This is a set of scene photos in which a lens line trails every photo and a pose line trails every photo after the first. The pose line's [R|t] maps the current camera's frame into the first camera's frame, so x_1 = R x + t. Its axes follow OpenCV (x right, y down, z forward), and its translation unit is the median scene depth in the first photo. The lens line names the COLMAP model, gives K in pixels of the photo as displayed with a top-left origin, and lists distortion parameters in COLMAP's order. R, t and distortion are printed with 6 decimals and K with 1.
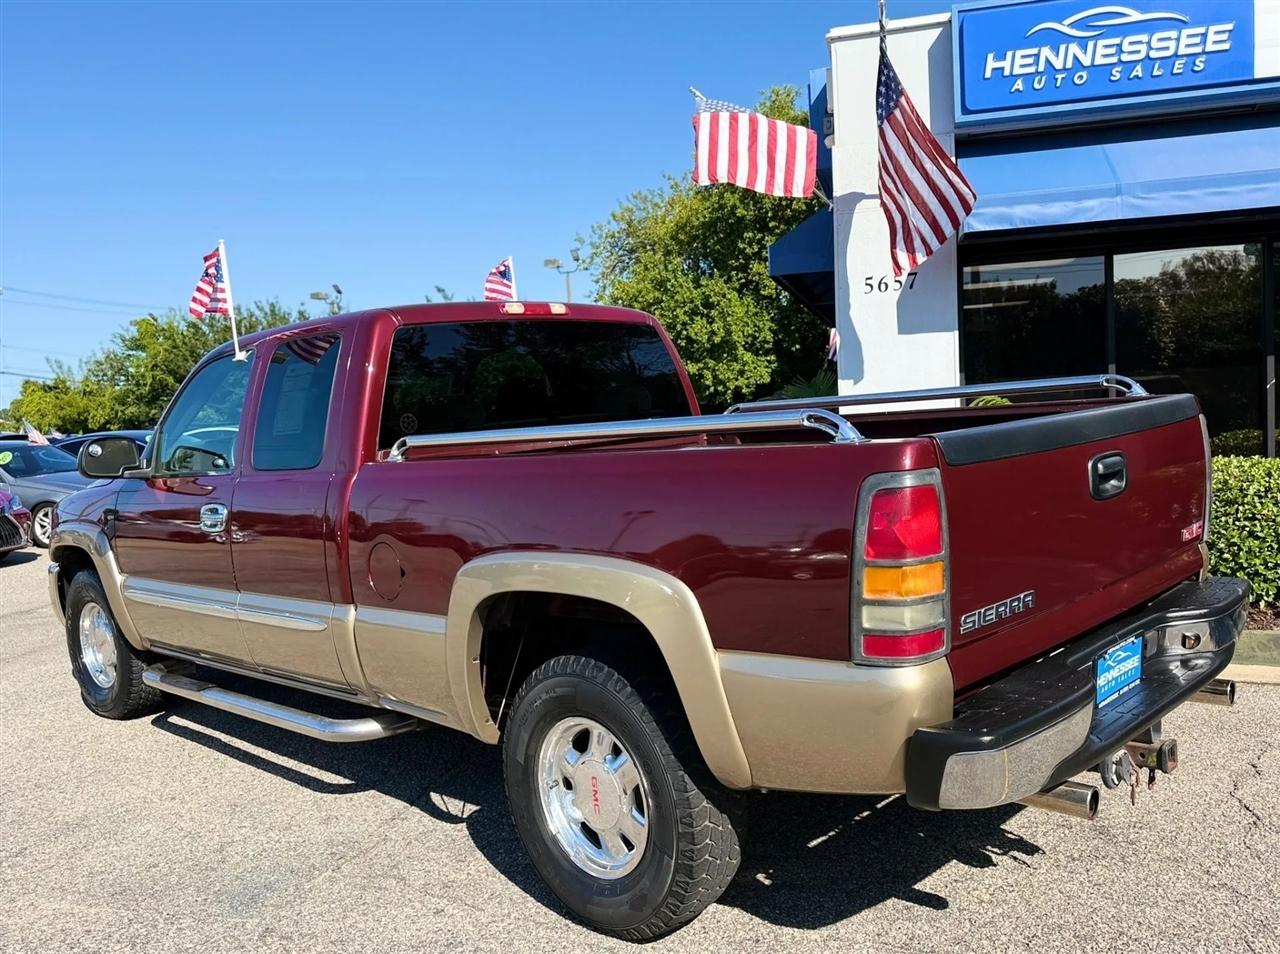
lens RADIAL K [[1084.3, 0, 654.6], [0, 1084.3, 492.2], [0, 0, 1]] dist [0.070703, -0.097224]
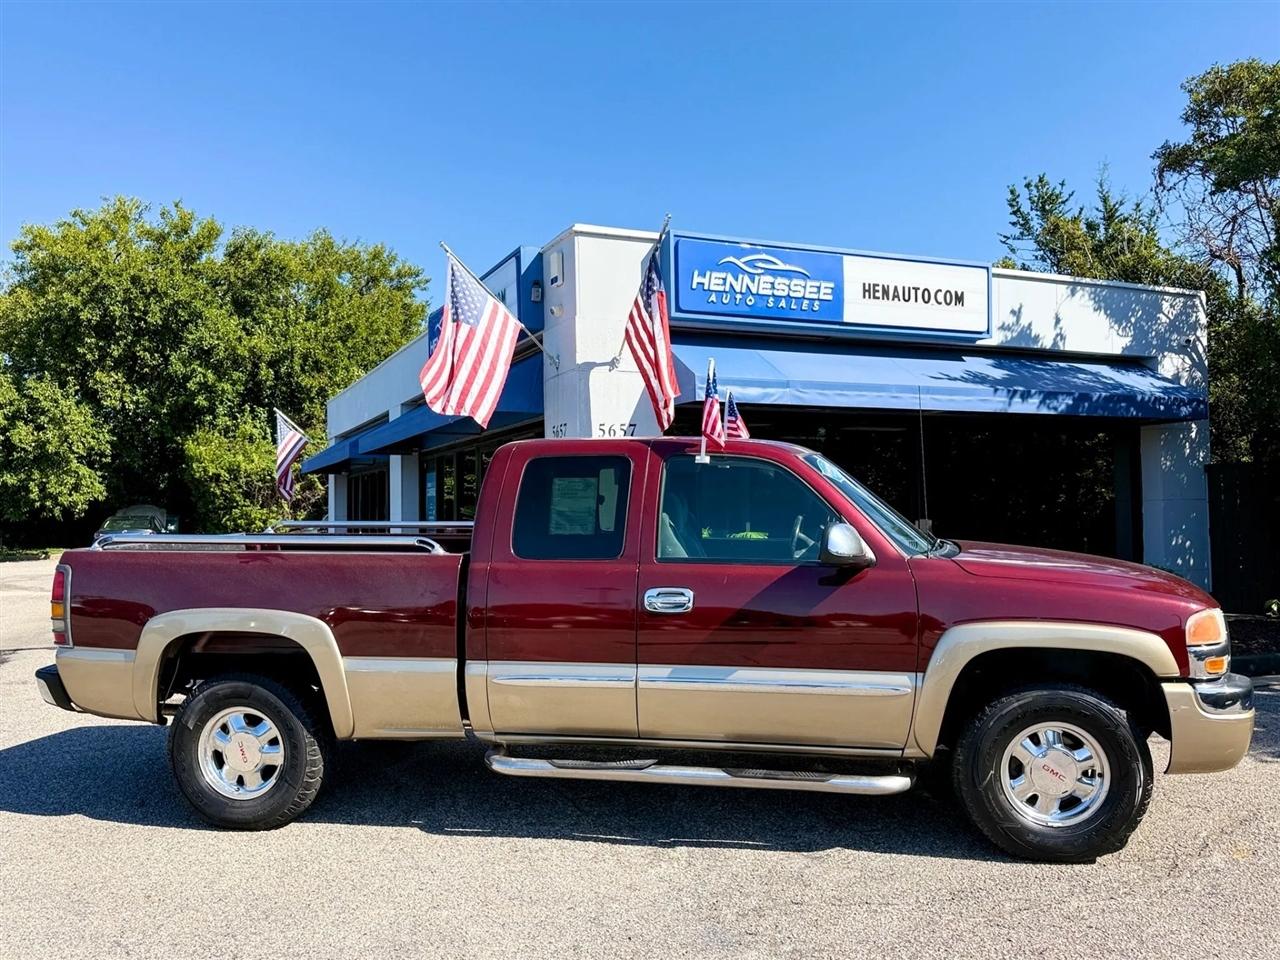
lens RADIAL K [[1052.5, 0, 642.5], [0, 1052.5, 479.5], [0, 0, 1]] dist [0.140838, -0.267121]
pose [[0.783192, 0.061438, 0.618737, -0.549271], [0.019117, 0.992257, -0.122725, 0.012756], [-0.621486, 0.107946, 0.775953, 0.061891]]
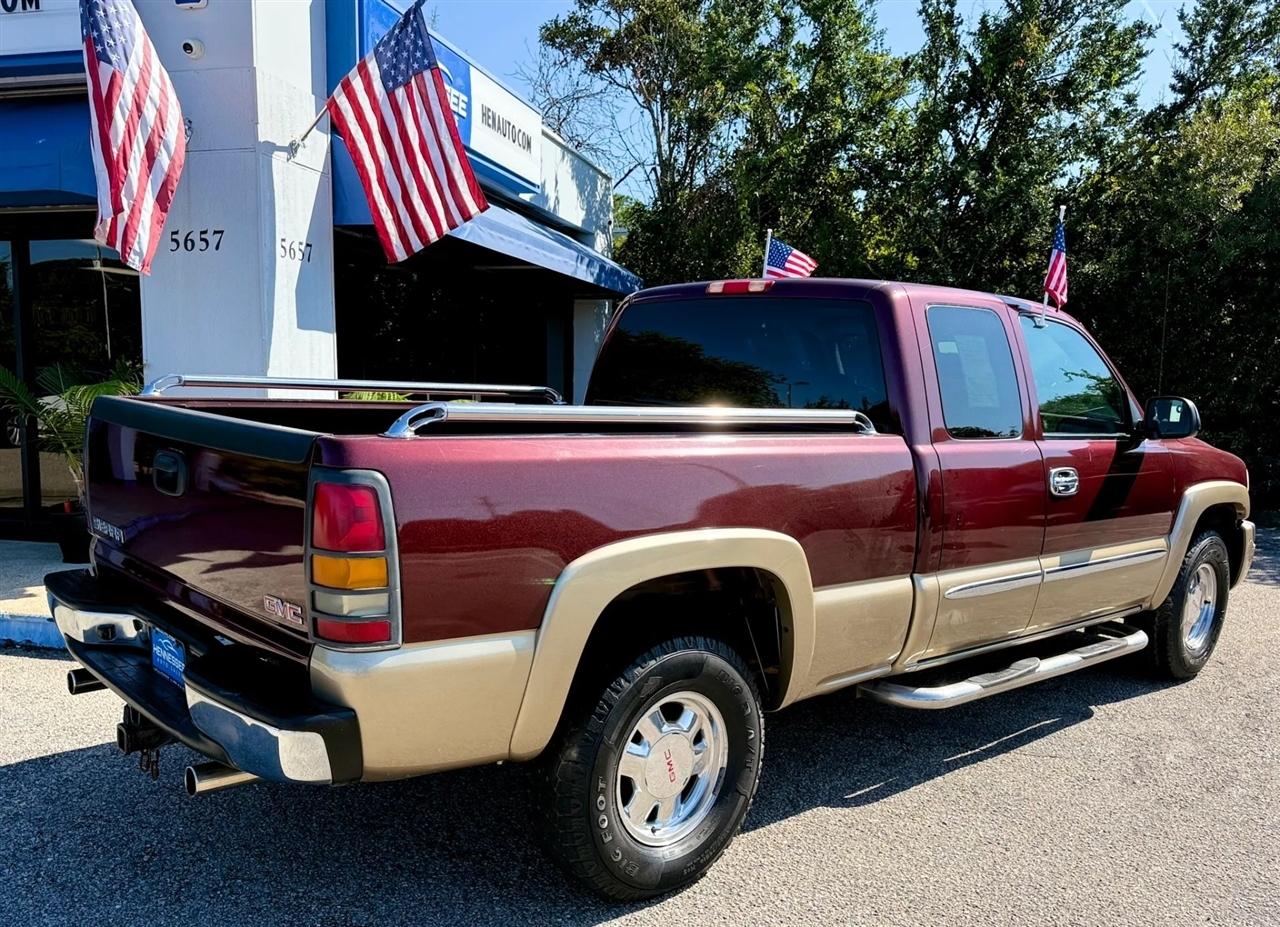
lens RADIAL K [[1091.5, 0, 637.5], [0, 1091.5, 501.4], [0, 0, 1]] dist [0.153438, -0.311654]
pose [[-0.002765, -0.060488, 0.998165, -0.742344], [0.058652, 0.996441, 0.060546, -0.033827], [-0.998275, 0.058712, 0.000792, 0.813292]]
